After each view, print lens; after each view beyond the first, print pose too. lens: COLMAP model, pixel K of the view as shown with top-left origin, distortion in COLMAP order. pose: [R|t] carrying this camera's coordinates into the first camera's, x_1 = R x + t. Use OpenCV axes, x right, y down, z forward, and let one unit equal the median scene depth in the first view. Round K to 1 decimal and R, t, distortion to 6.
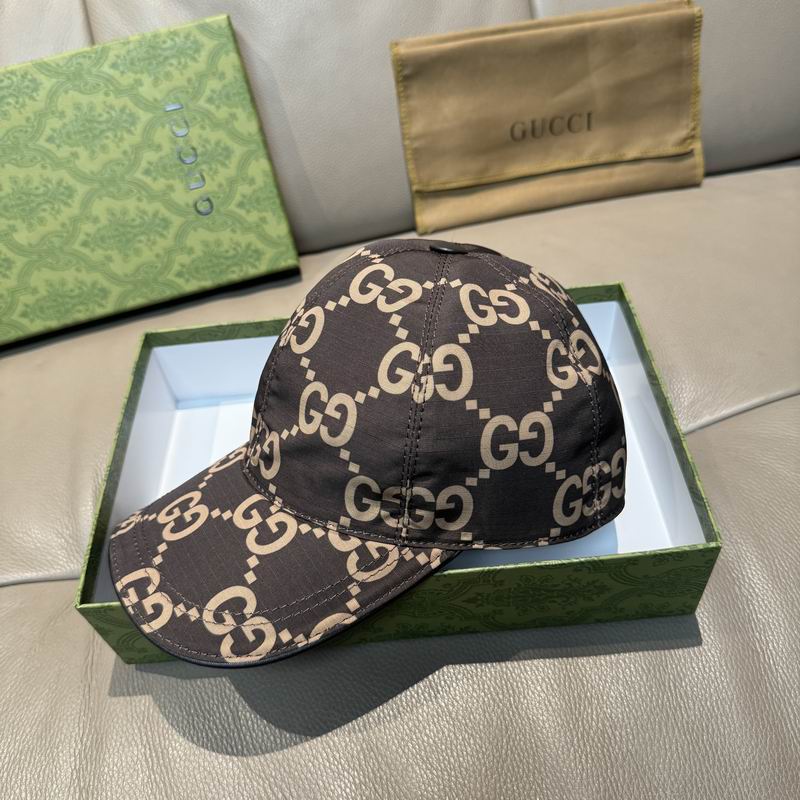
lens RADIAL K [[795.7, 0, 395.4], [0, 795.7, 405.4], [0, 0, 1]] dist [-0.047831, 0.000000]
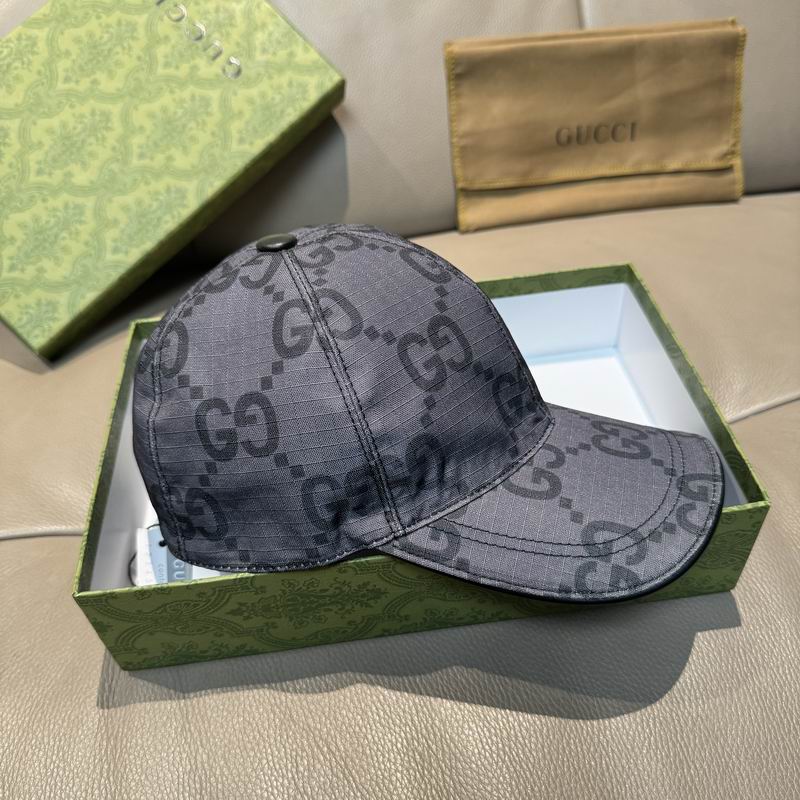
lens RADIAL K [[795.7, 0, 392.5], [0, 795.7, 404.9], [0, 0, 1]] dist [-0.047831, 0.000000]
pose [[0.998758, 0.049653, 0.004114, -0.053651], [-0.049129, 0.995217, -0.084436, 0.097440], [-0.008287, 0.084129, 0.996420, 0.020551]]
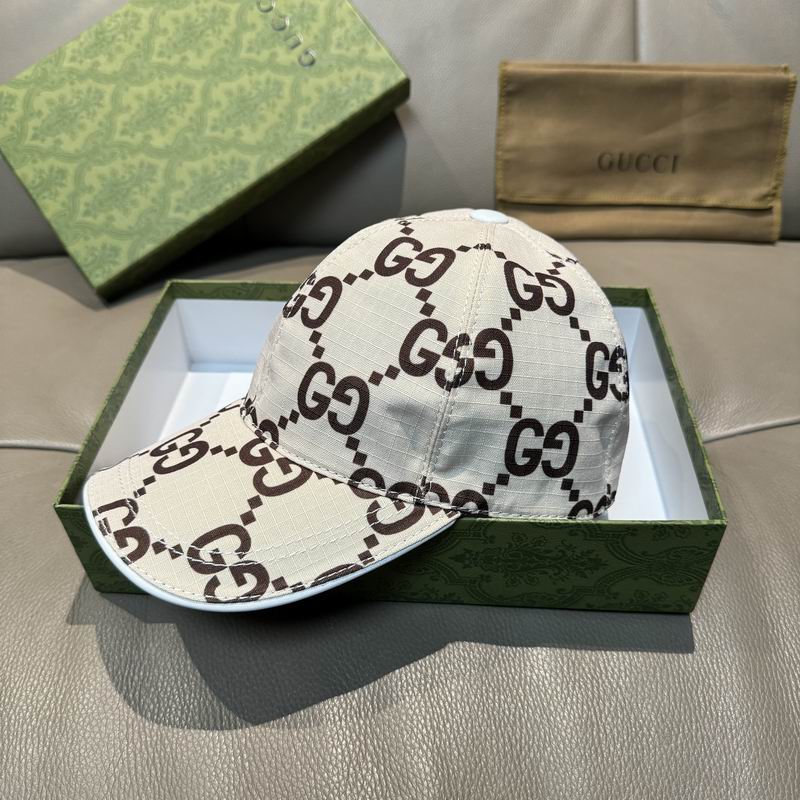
lens RADIAL K [[795.7, 0, 388.6], [0, 795.7, 400.0], [0, 0, 1]] dist [-0.047831, 0.000000]
pose [[0.979476, 0.180286, -0.090130, 0.024707], [-0.190699, 0.973691, -0.124735, 0.158215], [0.065271, 0.139362, 0.988088, -0.018447]]
